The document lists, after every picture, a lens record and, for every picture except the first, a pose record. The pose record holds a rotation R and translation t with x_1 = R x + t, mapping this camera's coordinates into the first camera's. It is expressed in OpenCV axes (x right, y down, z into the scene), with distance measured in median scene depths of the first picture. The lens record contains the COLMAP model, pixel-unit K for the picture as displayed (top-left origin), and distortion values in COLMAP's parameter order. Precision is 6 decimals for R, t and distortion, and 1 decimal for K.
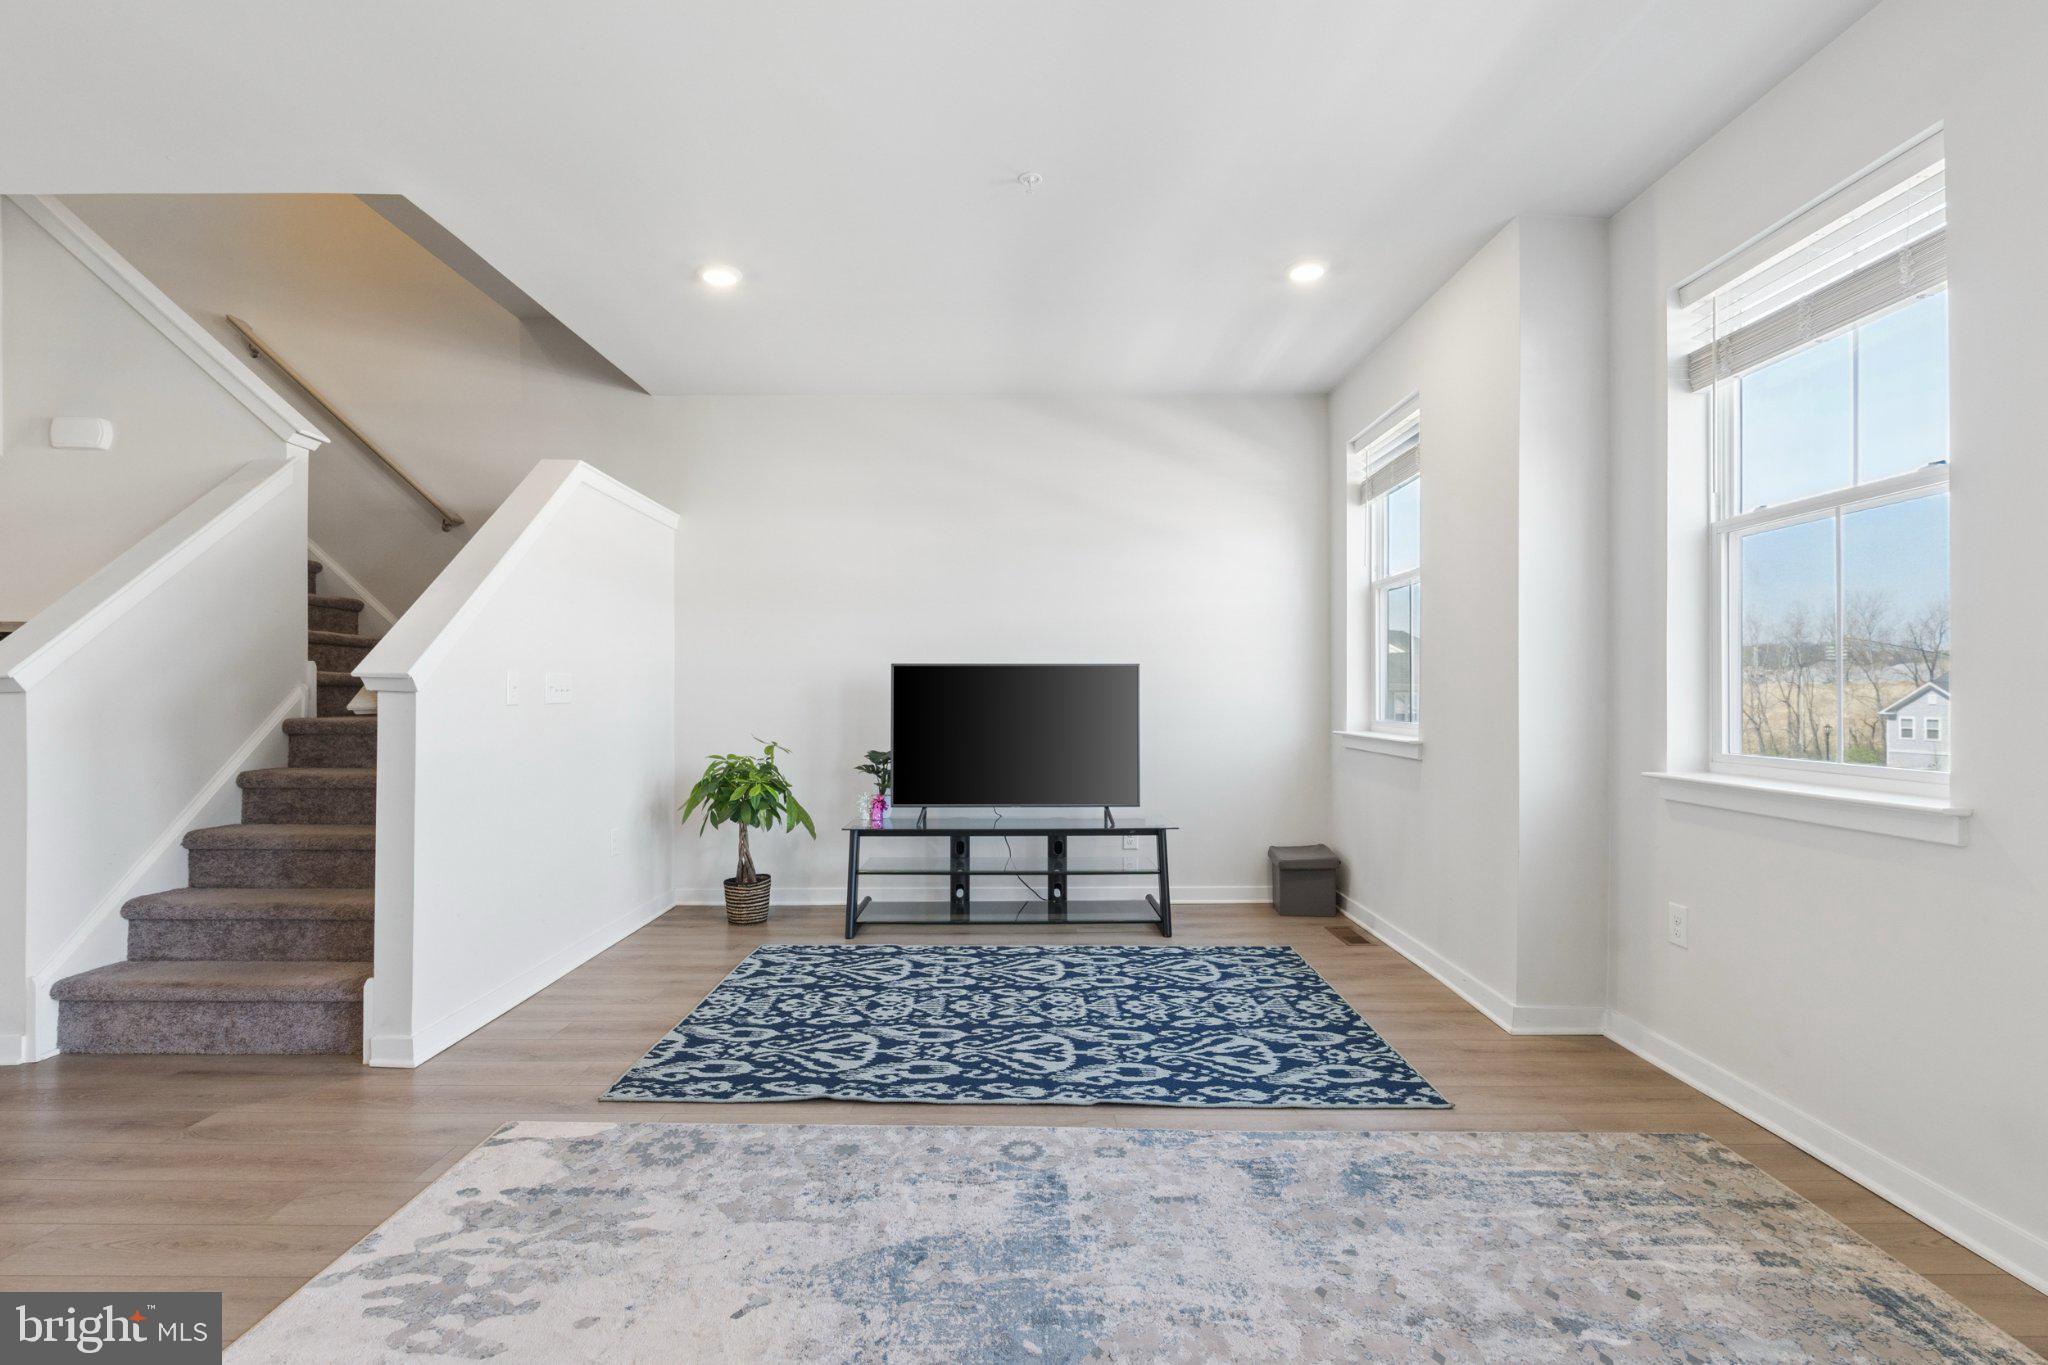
lens RADIAL K [[941.7, 0, 1026.6], [0, 941.7, 685.0], [0, 0, 1]] dist [-0.008881, 0.000545]
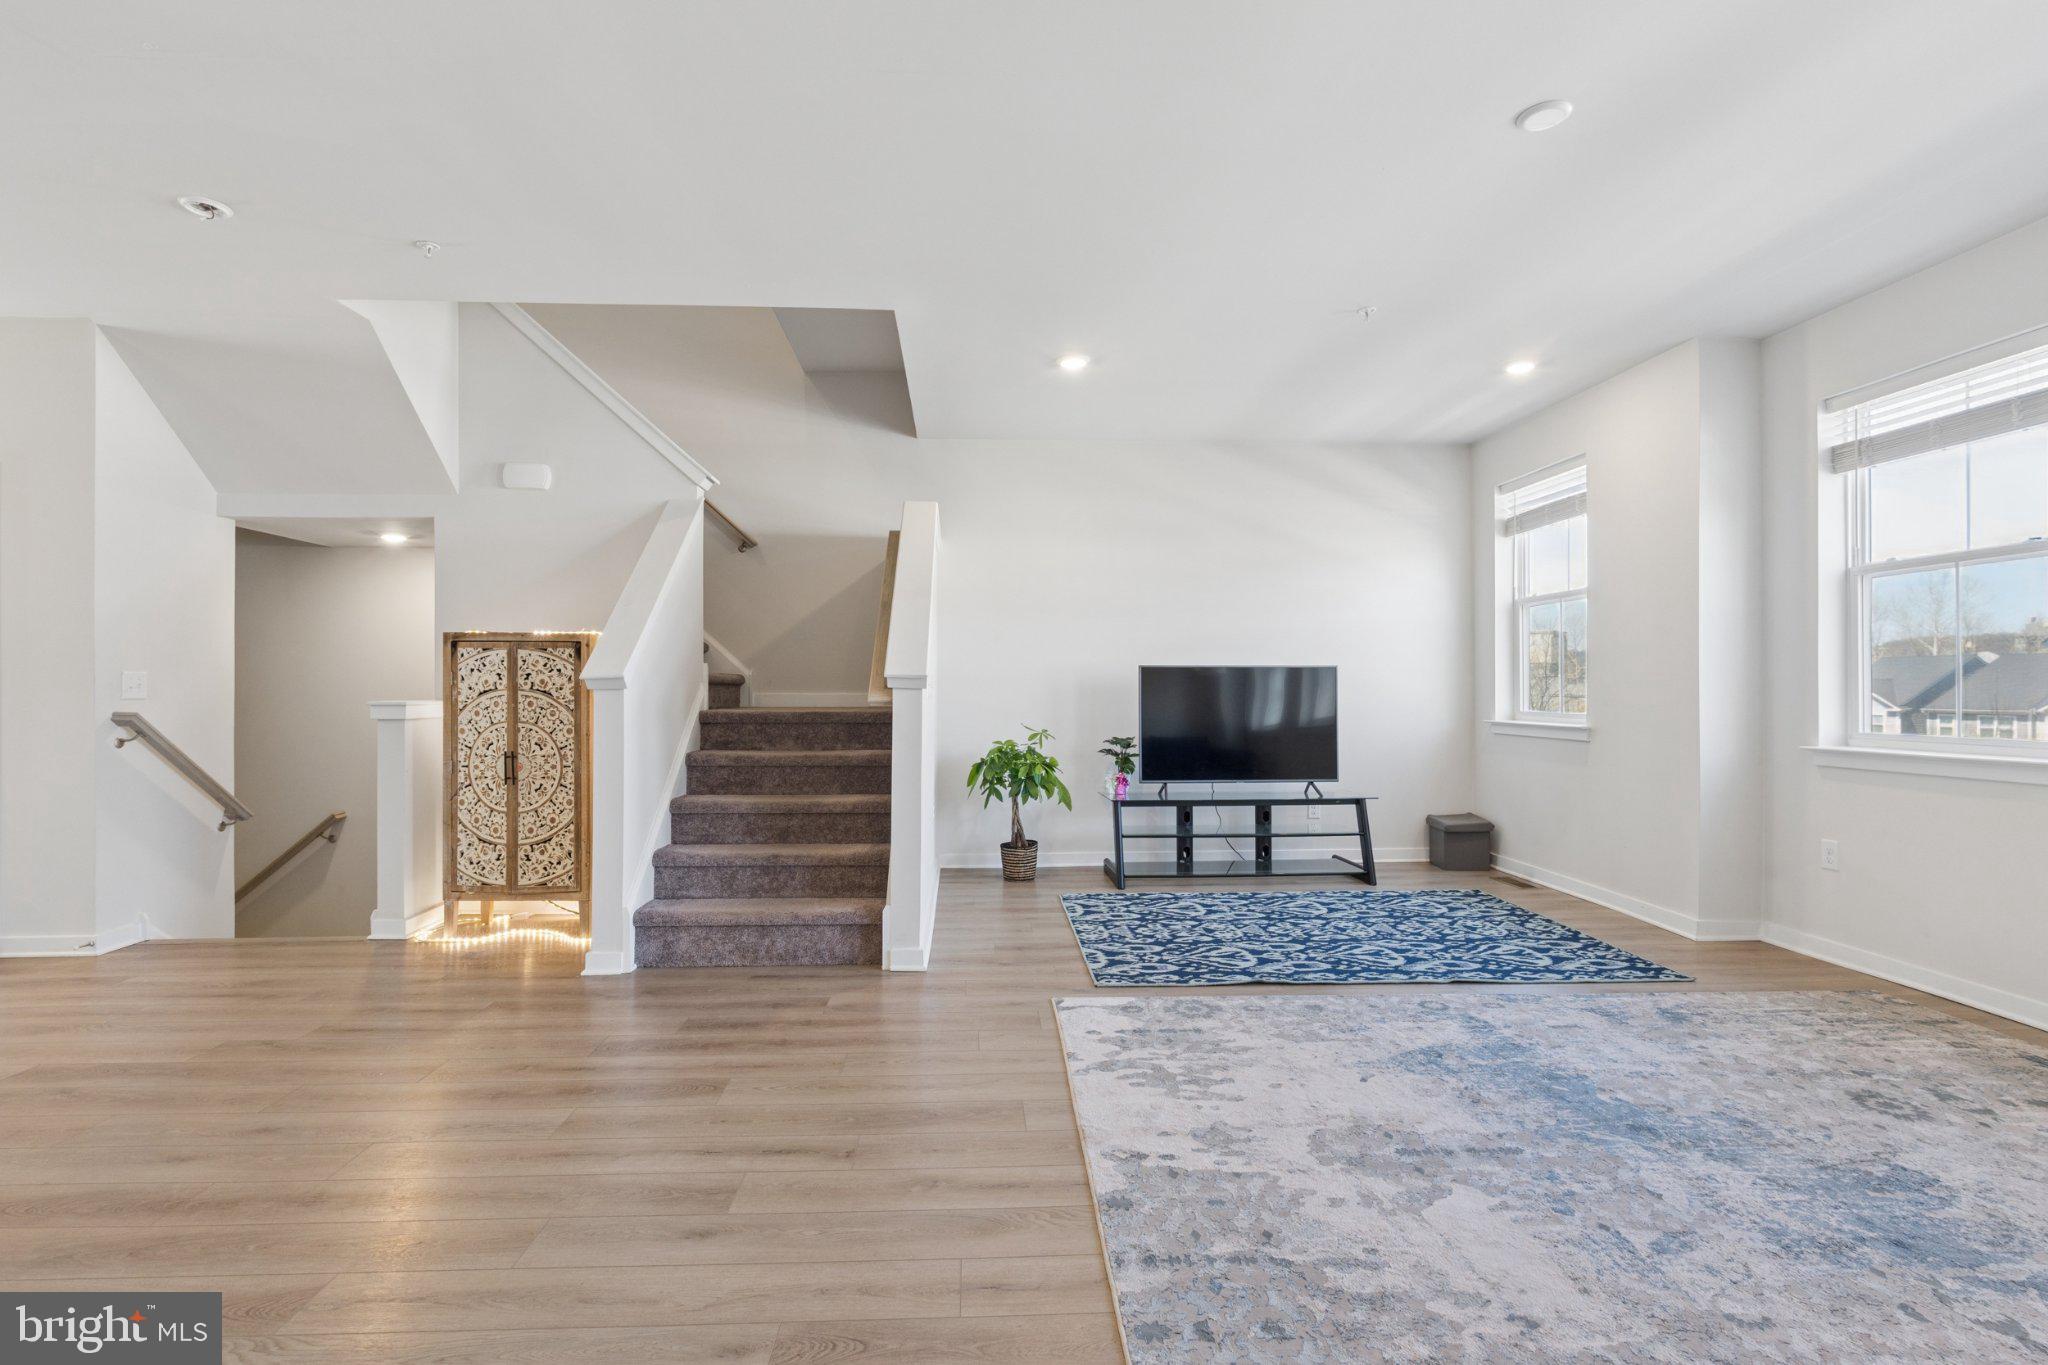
lens RADIAL K [[939.3, 0, 1017.3], [0, 939.3, 681.8], [0, 0, 1]] dist [-0.007600, 0.000062]
pose [[0.998952, 0.000212, 0.045759, -0.460309], [-0.000295, 0.999998, 0.001787, -0.004691], [-0.045759, -0.001799, 0.998951, -0.268435]]
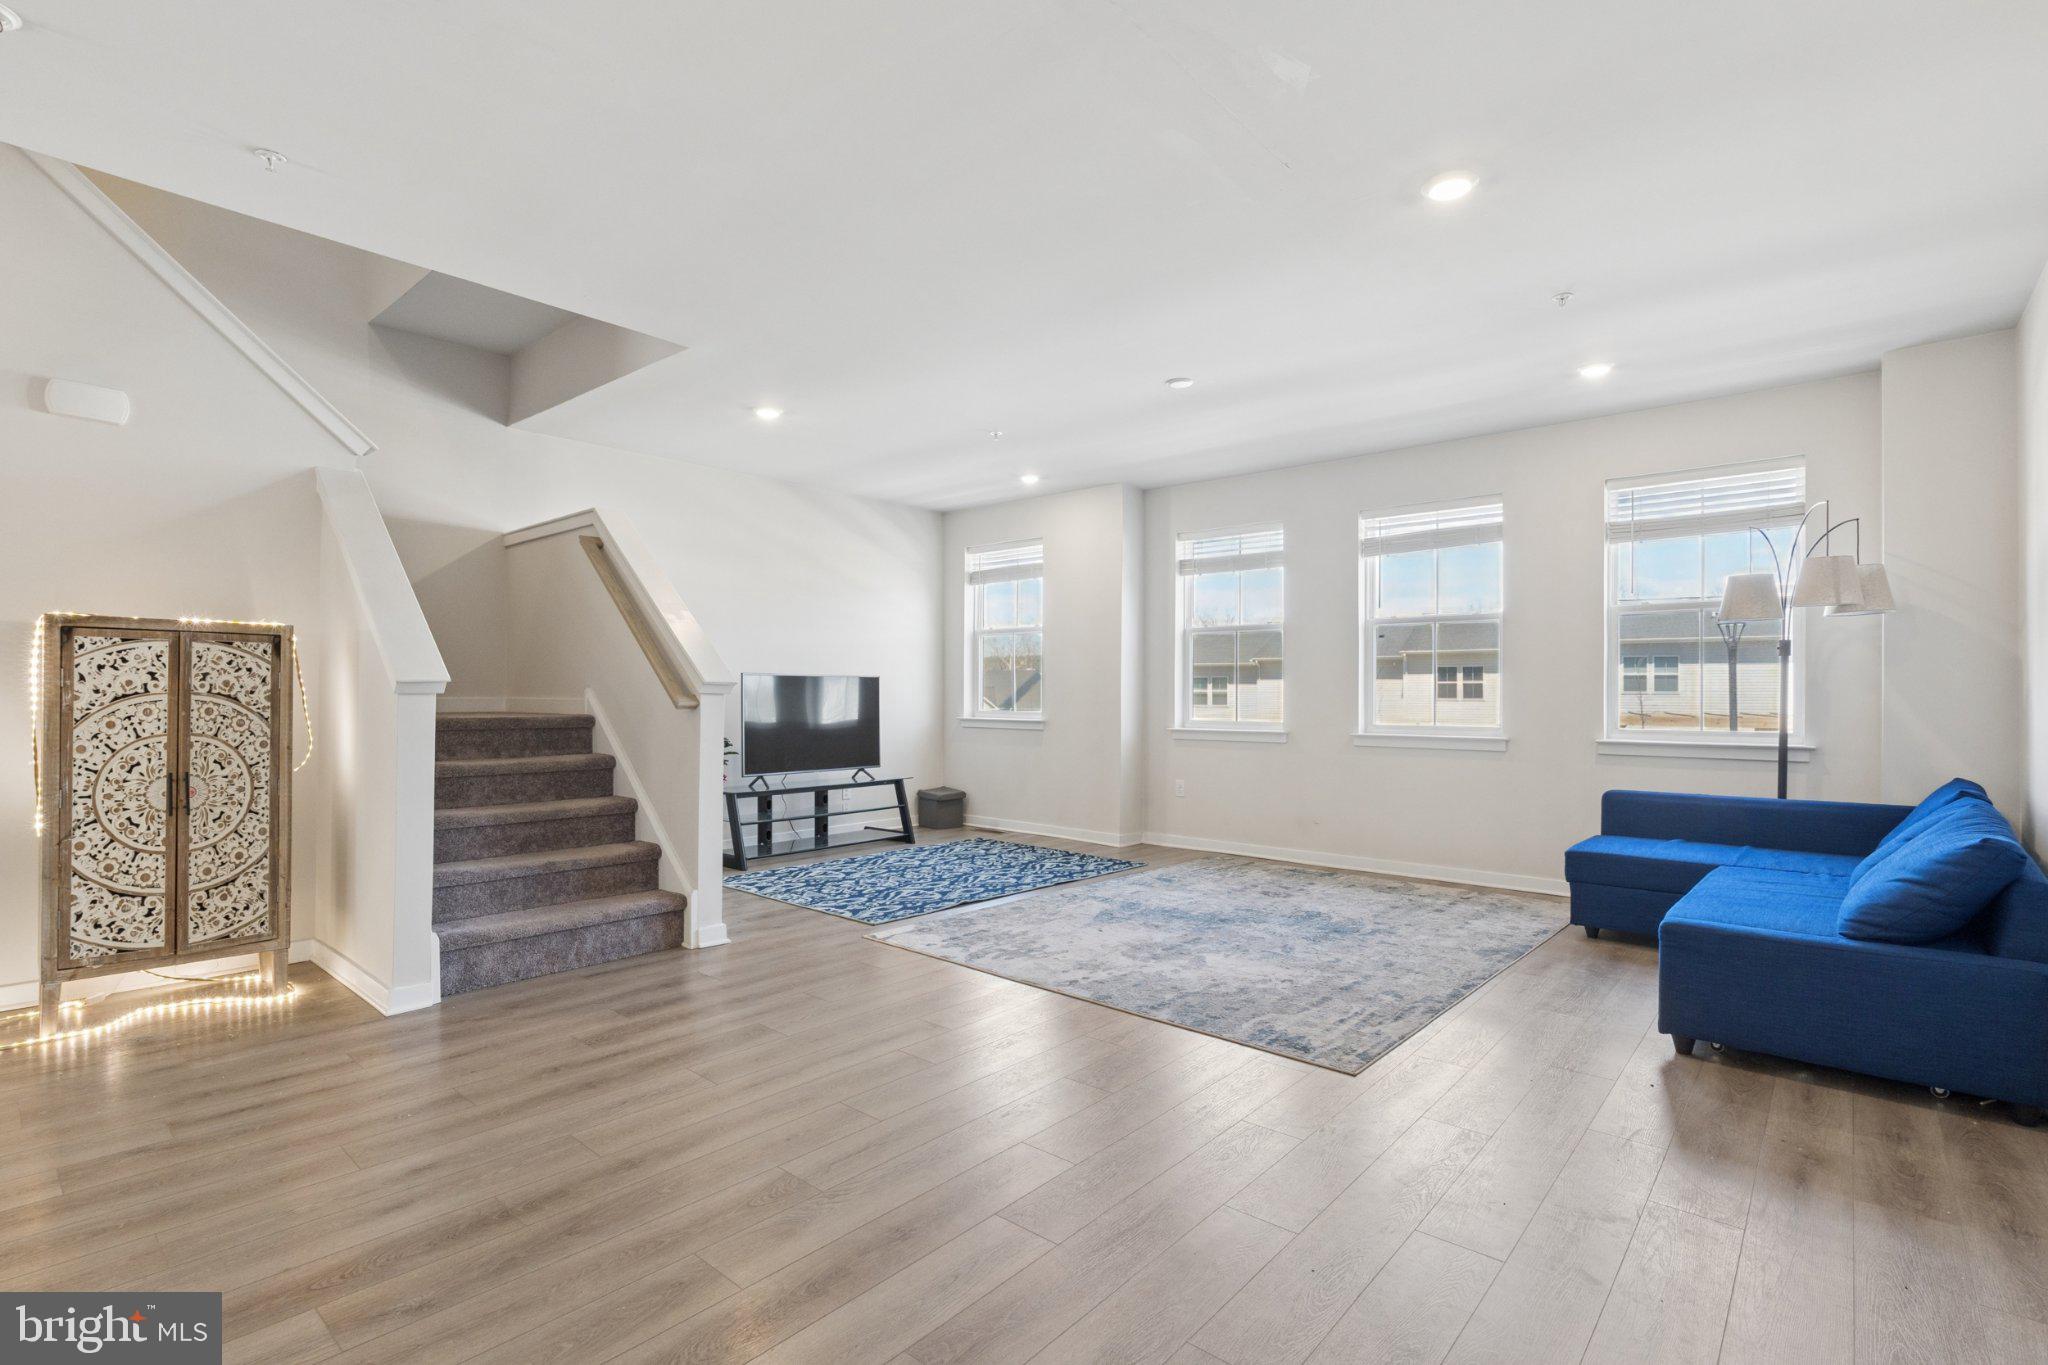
lens RADIAL K [[951.4, 0, 1021.3], [0, 951.4, 690.6], [0, 0, 1]] dist [-0.008617, 0.000871]
pose [[0.662660, 0.005339, 0.748901, -1.176675], [-0.010822, 0.999938, 0.002447, -0.006298], [-0.748842, -0.009726, 0.662677, -0.289762]]
